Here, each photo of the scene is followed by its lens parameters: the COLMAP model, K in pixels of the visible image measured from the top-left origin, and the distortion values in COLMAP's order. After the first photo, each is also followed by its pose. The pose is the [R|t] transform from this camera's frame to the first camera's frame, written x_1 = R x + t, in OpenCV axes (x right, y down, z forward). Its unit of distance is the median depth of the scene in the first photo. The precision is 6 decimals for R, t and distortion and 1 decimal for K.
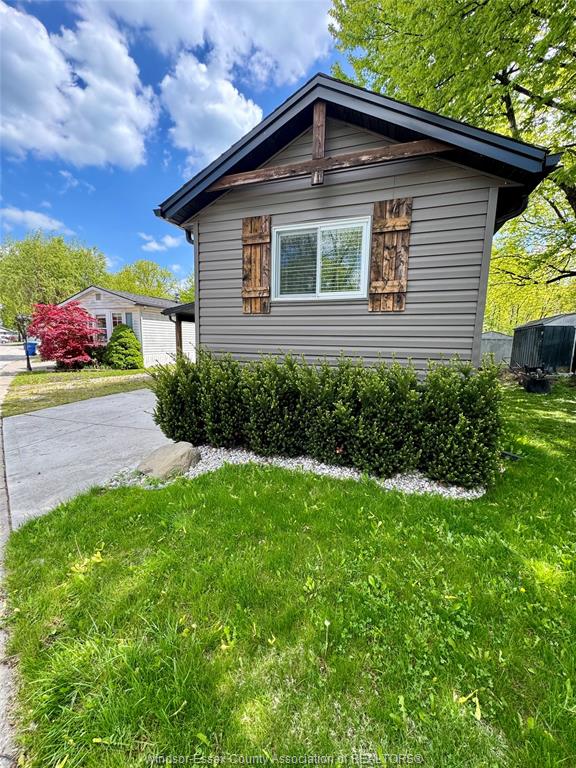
lens RADIAL K [[305.8, 0, 286.0], [0, 305.8, 387.7], [0, 0, 1]] dist [-0.002297, 0.000599]
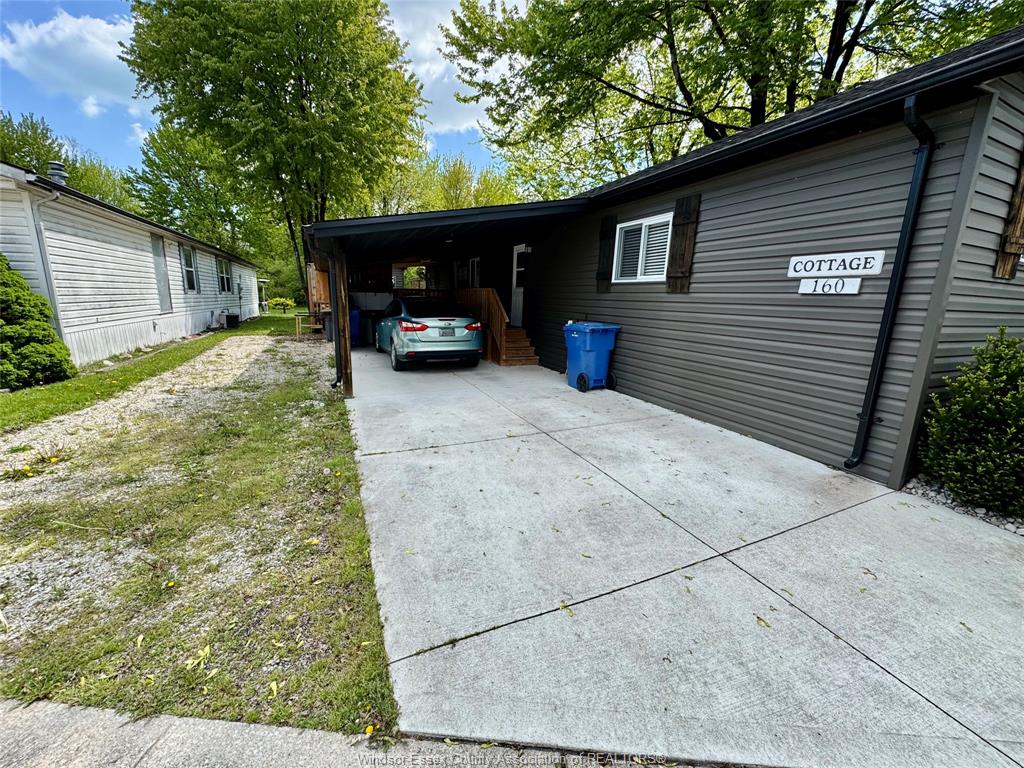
lens RADIAL K [[407.8, 0, 516.8], [0, 407.8, 385.1], [0, 0, 1]] dist [-0.002297, 0.000599]
pose [[0.725175, -0.141242, 0.673923, -1.488541], [0.086750, 0.989678, 0.114072, -0.216376], [-0.683078, -0.024260, 0.729942, 1.104808]]
